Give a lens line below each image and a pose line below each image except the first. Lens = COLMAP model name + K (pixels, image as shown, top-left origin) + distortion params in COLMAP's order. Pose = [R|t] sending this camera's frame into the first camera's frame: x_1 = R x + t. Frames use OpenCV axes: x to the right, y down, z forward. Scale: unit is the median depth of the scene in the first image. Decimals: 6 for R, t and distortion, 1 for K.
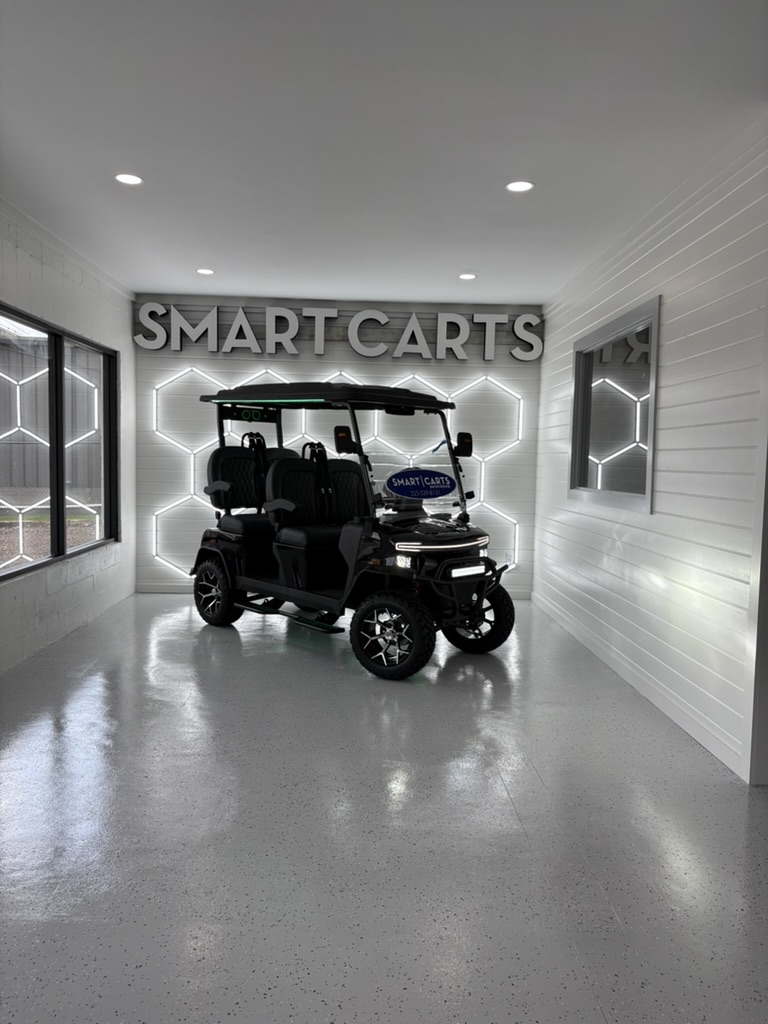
lens RADIAL K [[779.3, 0, 404.3], [0, 779.3, 513.5], [0, 0, 1]] dist [0.005059, 0.004793]
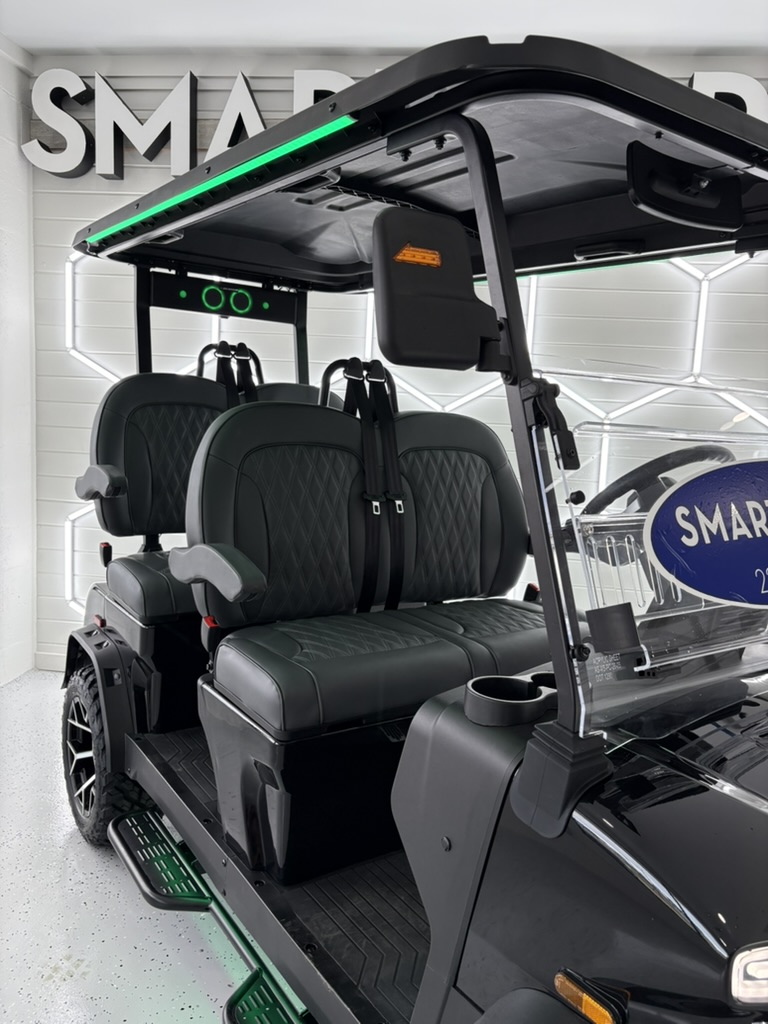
lens RADIAL K [[779.3, 0, 404.3], [0, 779.3, 513.5], [0, 0, 1]] dist [0.005059, 0.004793]
pose [[0.988225, 0.042253, -0.147056, -0.043422], [-0.035279, 0.998140, 0.049715, -0.041301], [0.148883, -0.043941, 0.987878, 0.651285]]
